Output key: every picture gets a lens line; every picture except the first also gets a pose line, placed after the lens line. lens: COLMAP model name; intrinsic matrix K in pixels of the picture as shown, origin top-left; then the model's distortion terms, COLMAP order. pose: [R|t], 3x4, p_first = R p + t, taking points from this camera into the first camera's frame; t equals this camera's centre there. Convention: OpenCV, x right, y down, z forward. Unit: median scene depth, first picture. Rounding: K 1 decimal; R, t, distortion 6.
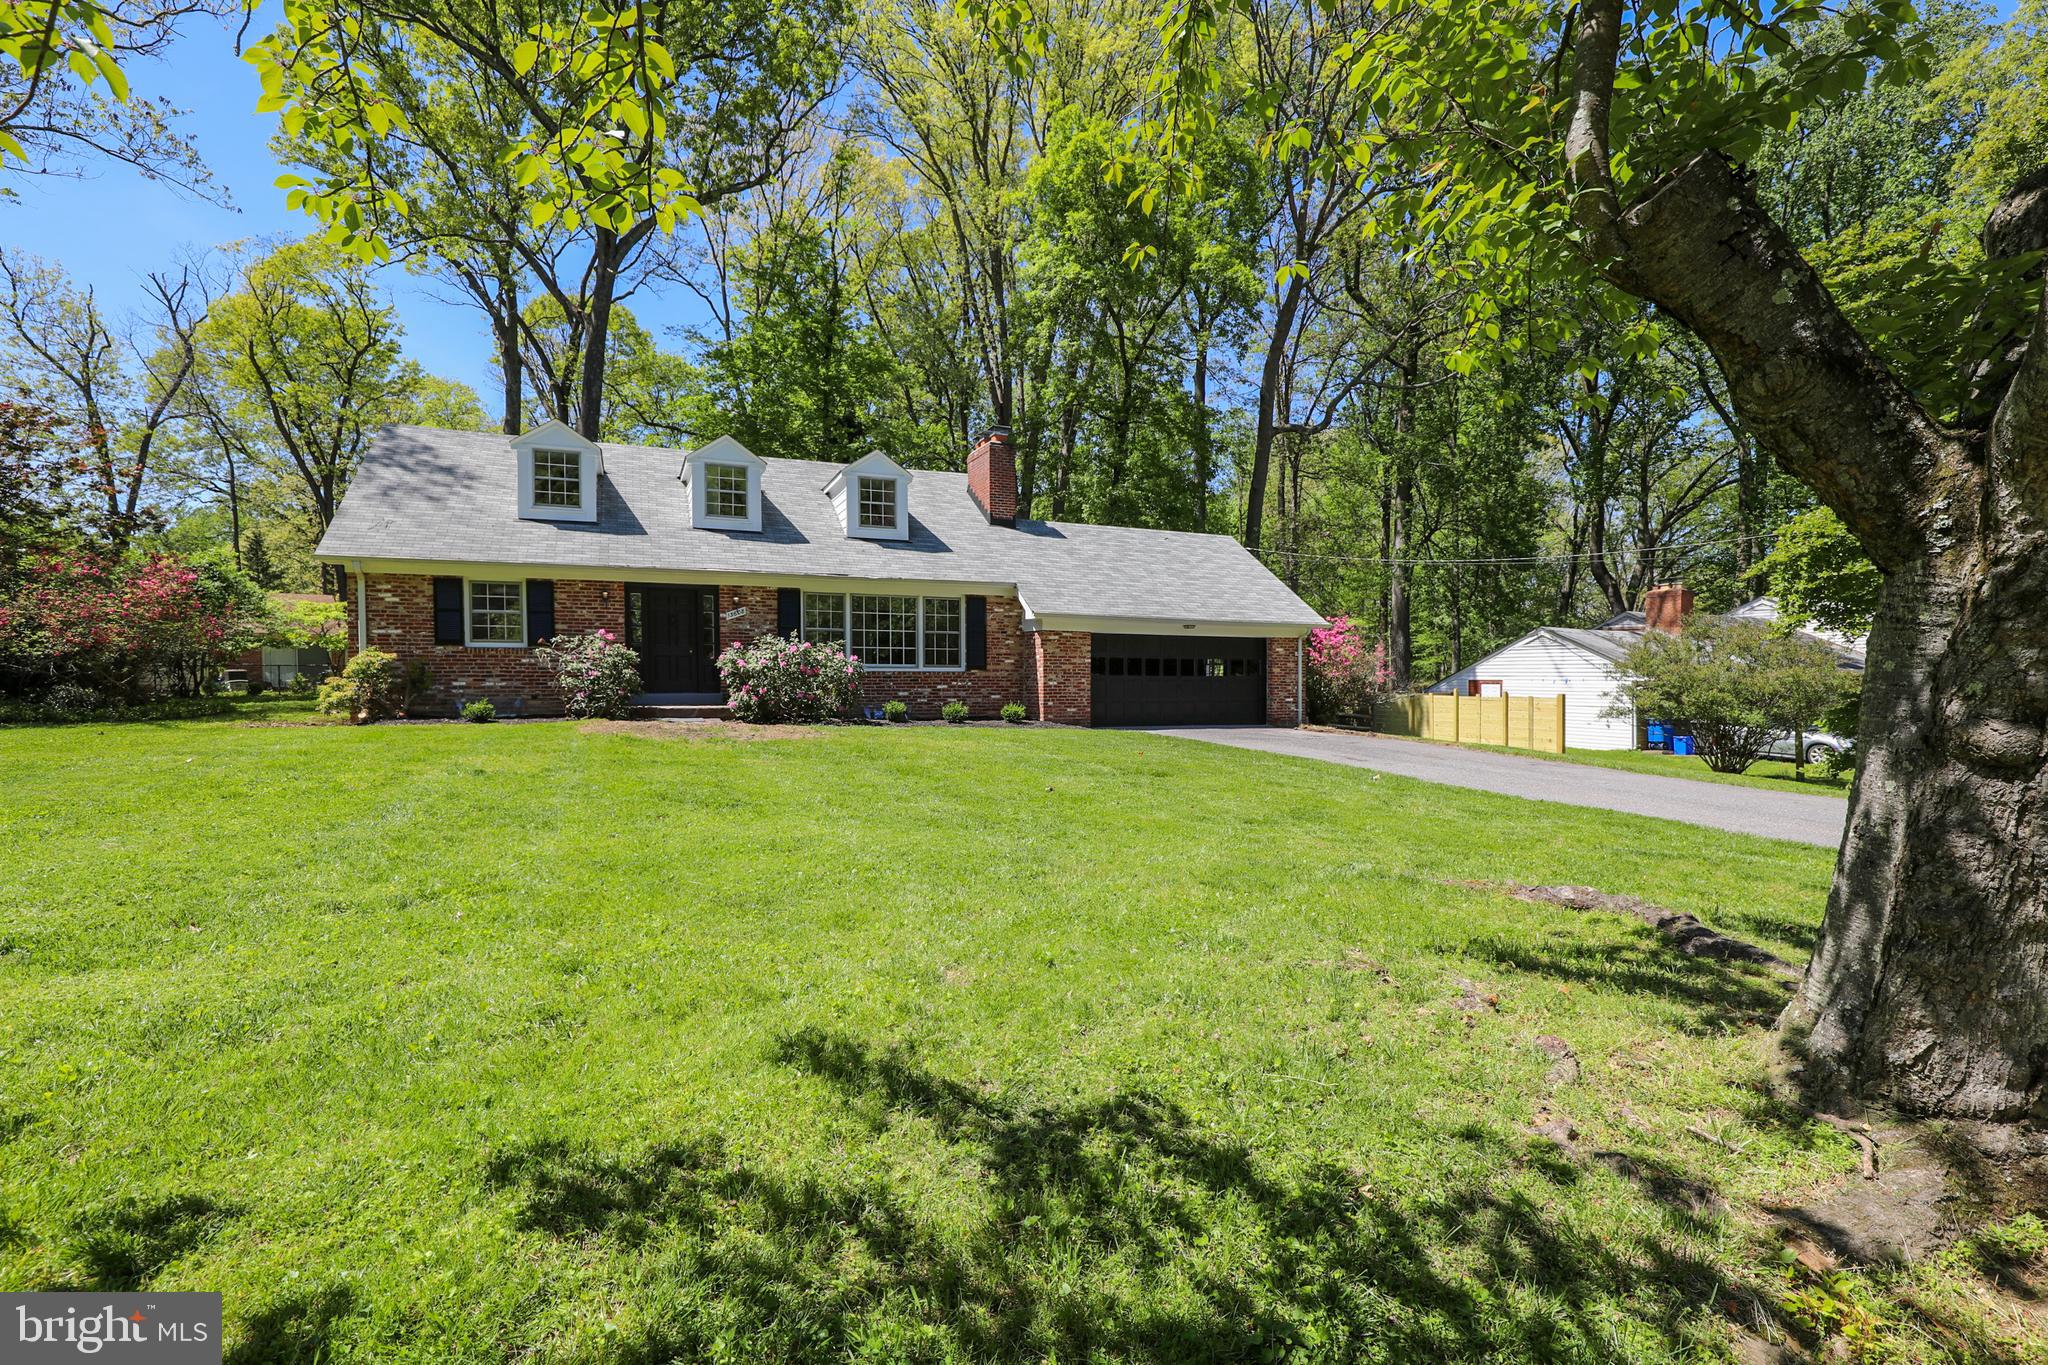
lens RADIAL K [[951.3, 0, 1026.9], [0, 951.3, 691.4], [0, 0, 1]] dist [-0.030274, 0.008036]
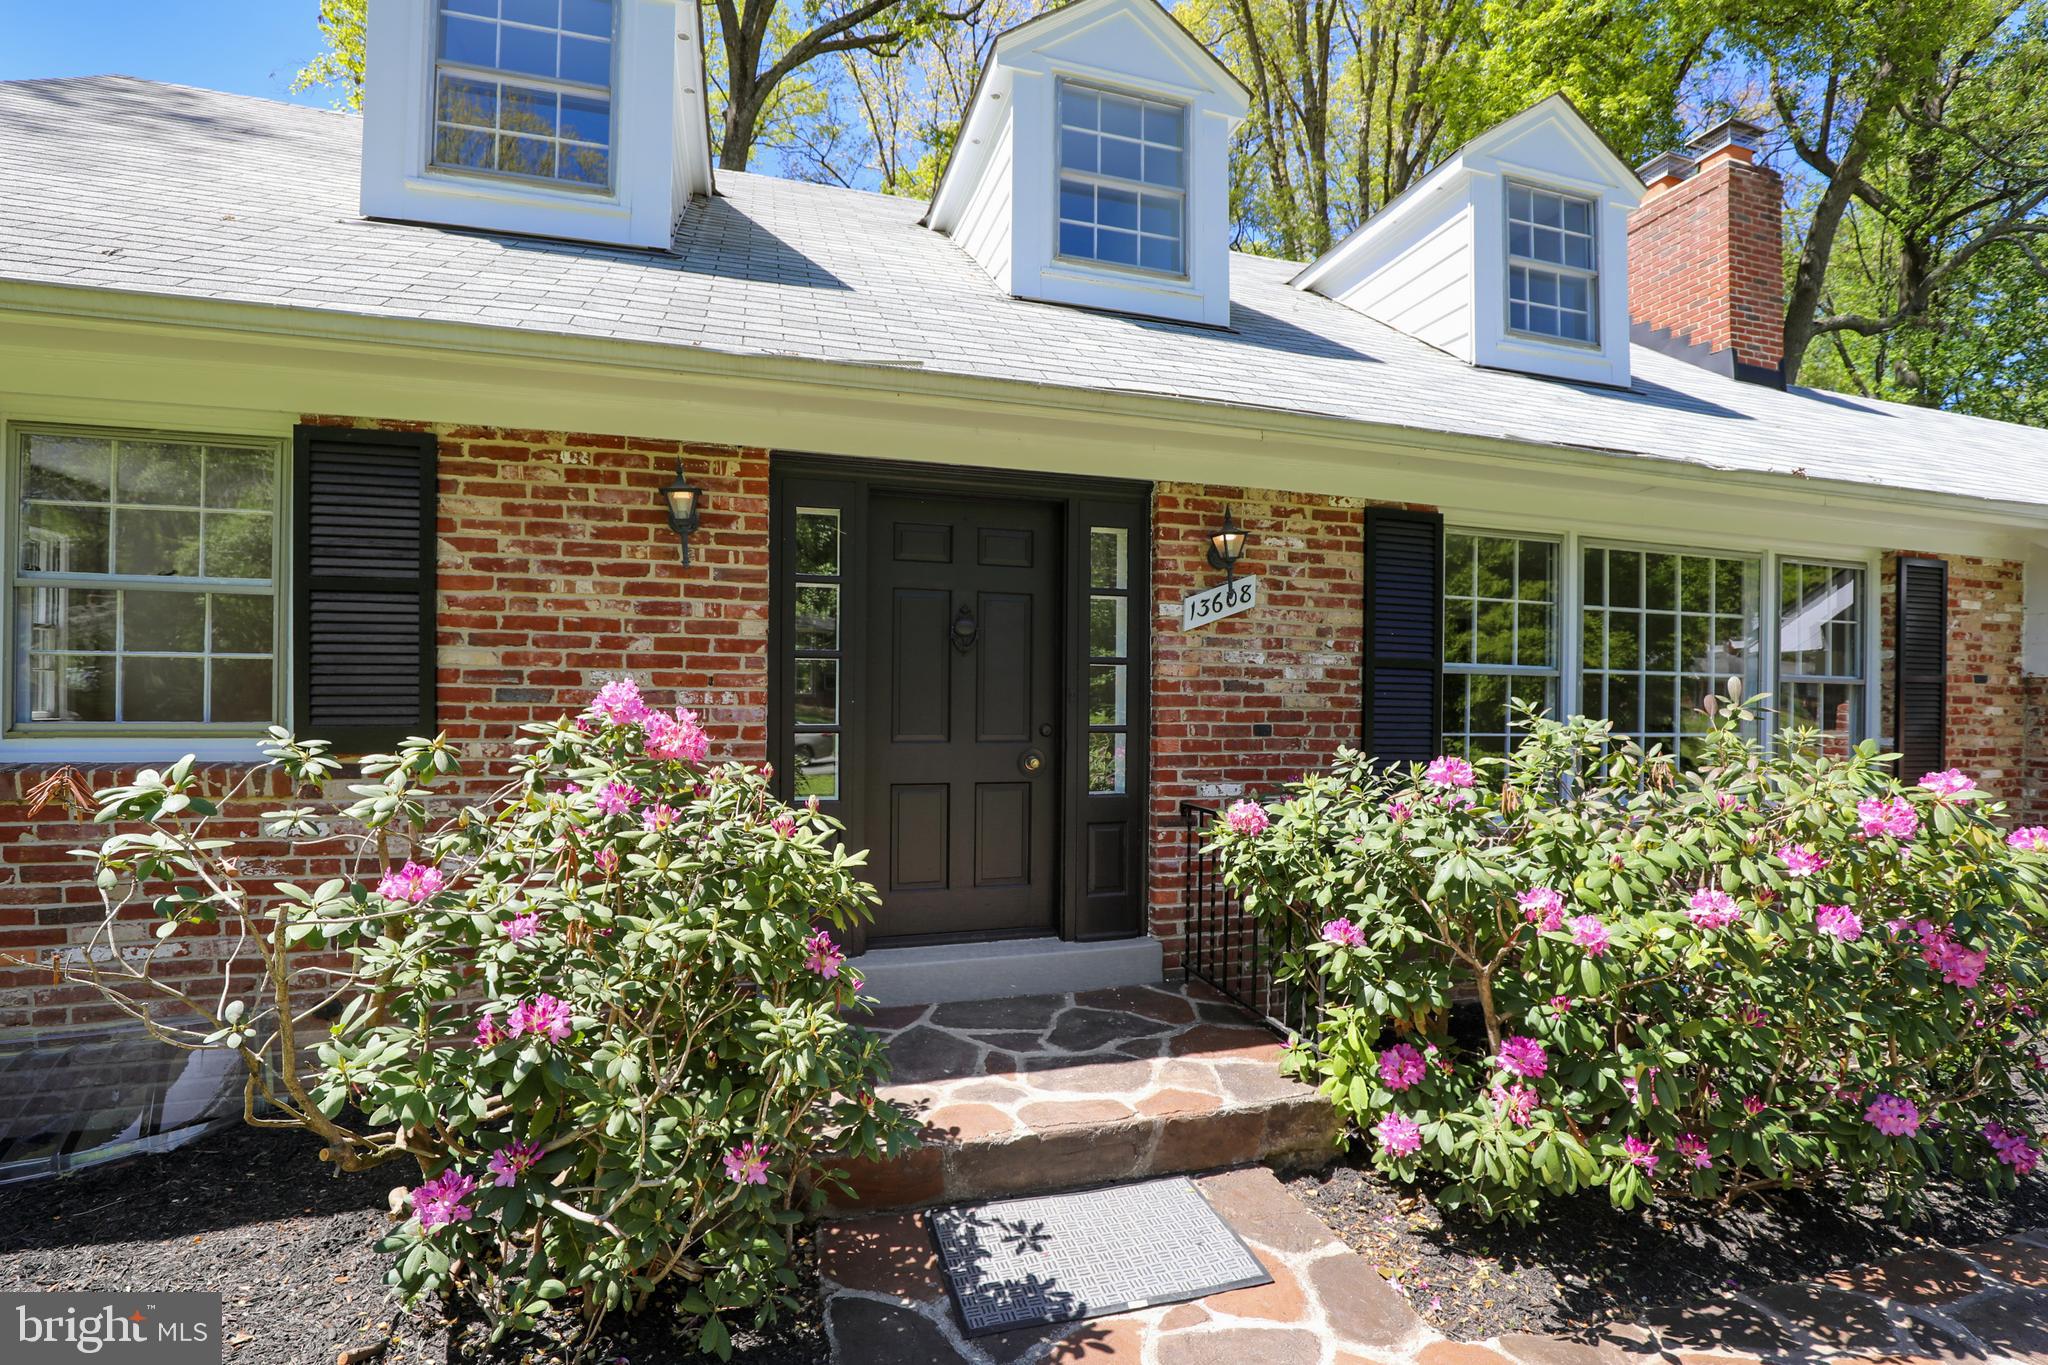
lens RADIAL K [[951.3, 0, 1041.1], [0, 951.3, 691.0], [0, 0, 1]] dist [-0.030274, 0.008036]
pose [[0.993335, 0.010120, -0.114819, -0.293408], [-0.012812, 0.999659, -0.022738, -0.049060], [0.114550, 0.024057, 0.993126, 0.687603]]
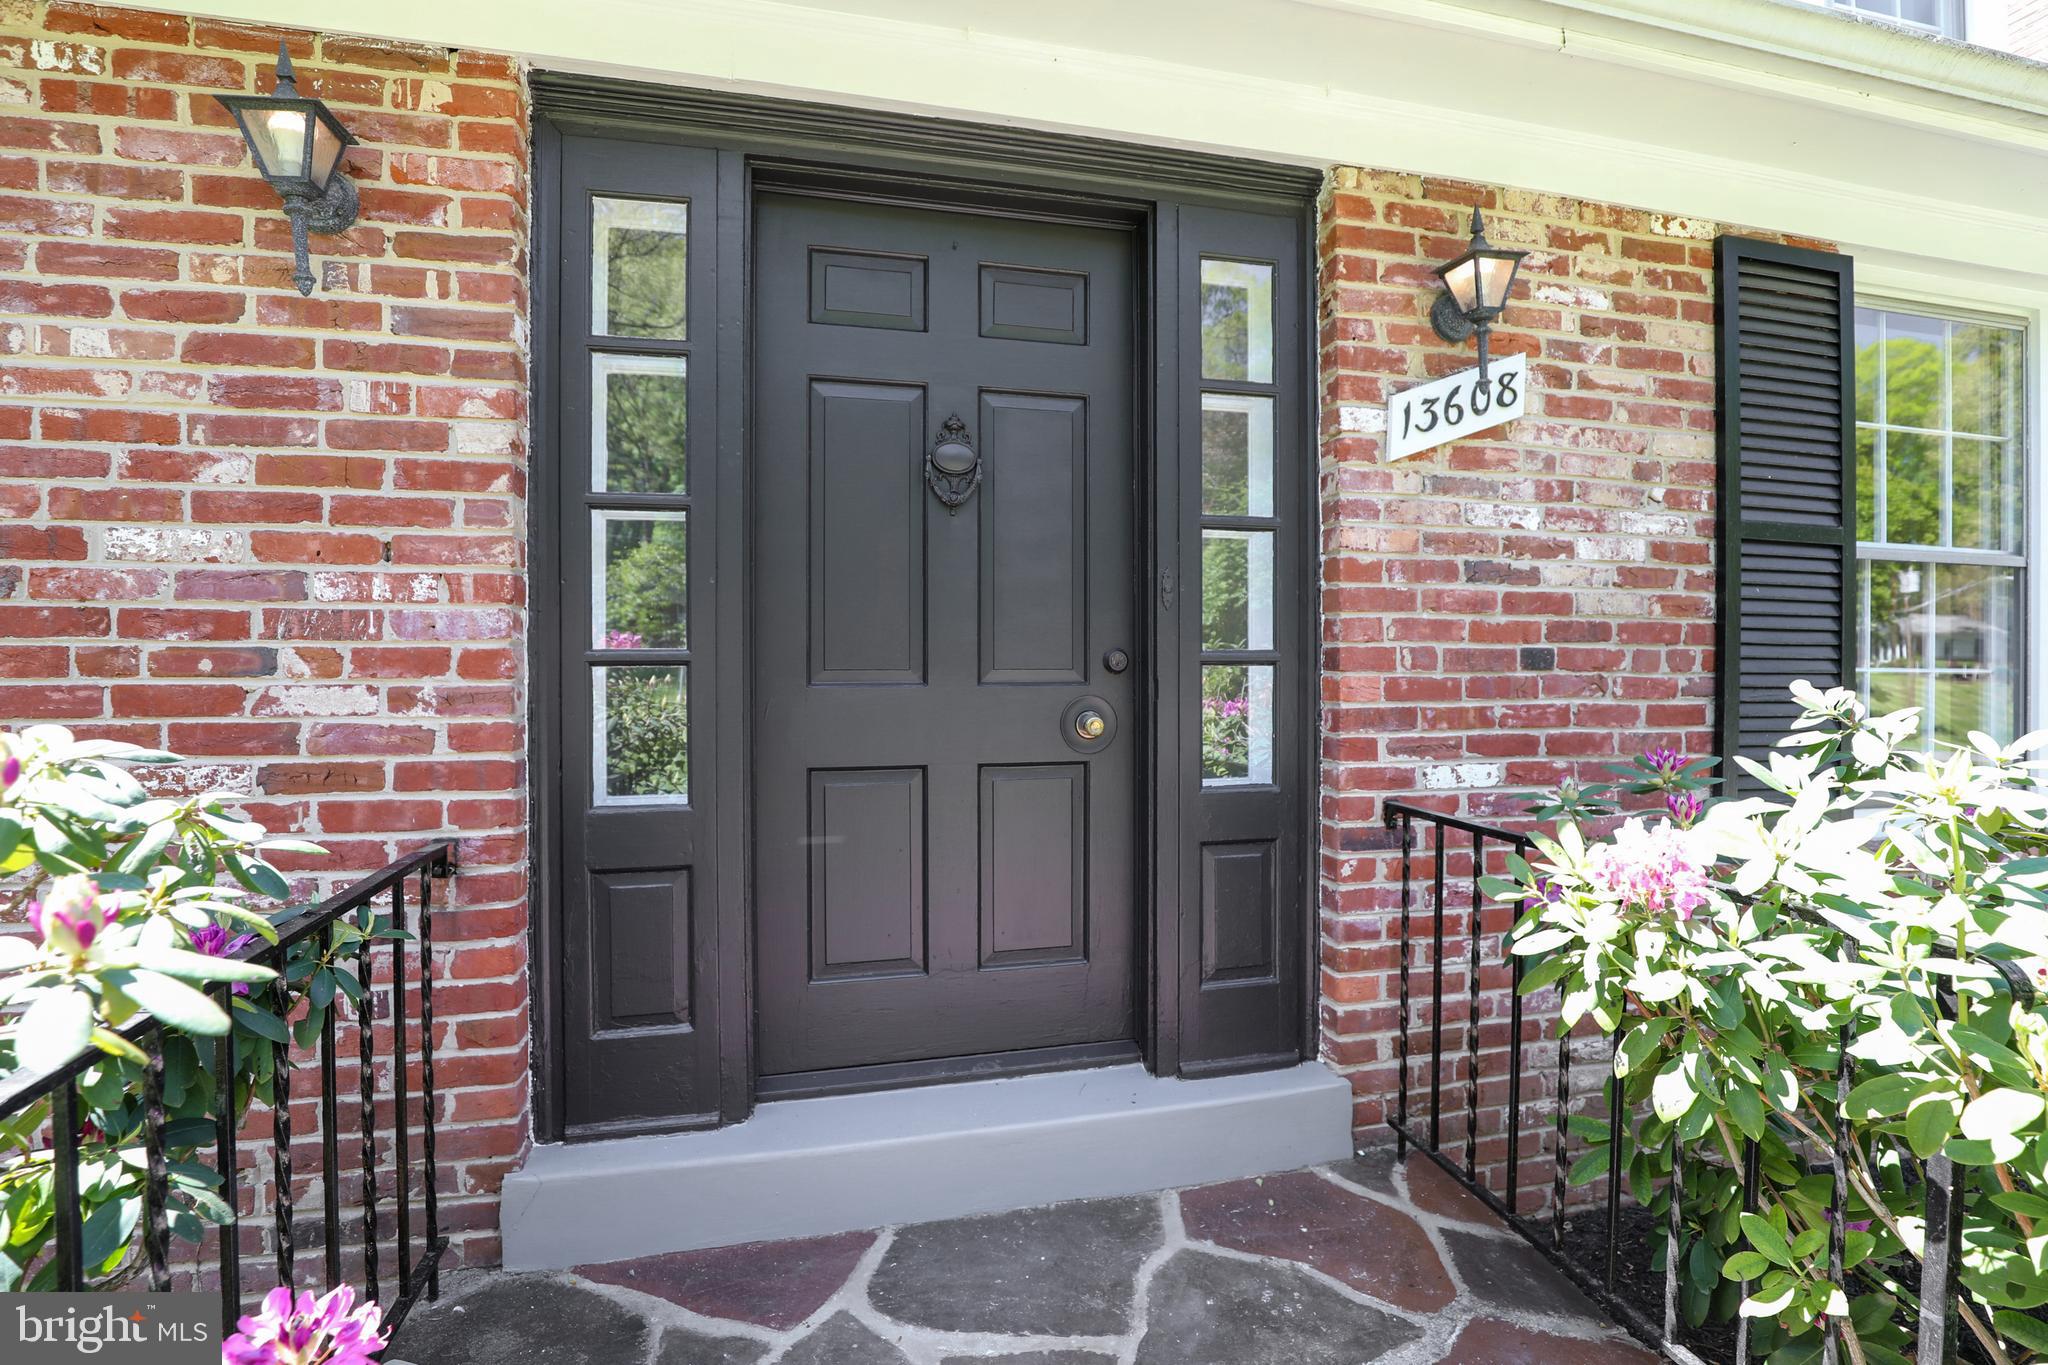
lens RADIAL K [[951.3, 0, 1043.4], [0, 951.3, 665.0], [0, 0, 1]] dist [-0.030274, 0.008036]
pose [[0.983598, 0.001817, -0.180368, -0.305321], [-0.003541, 0.999951, -0.009237, -0.043634], [0.180342, 0.009724, 0.983556, 0.791209]]
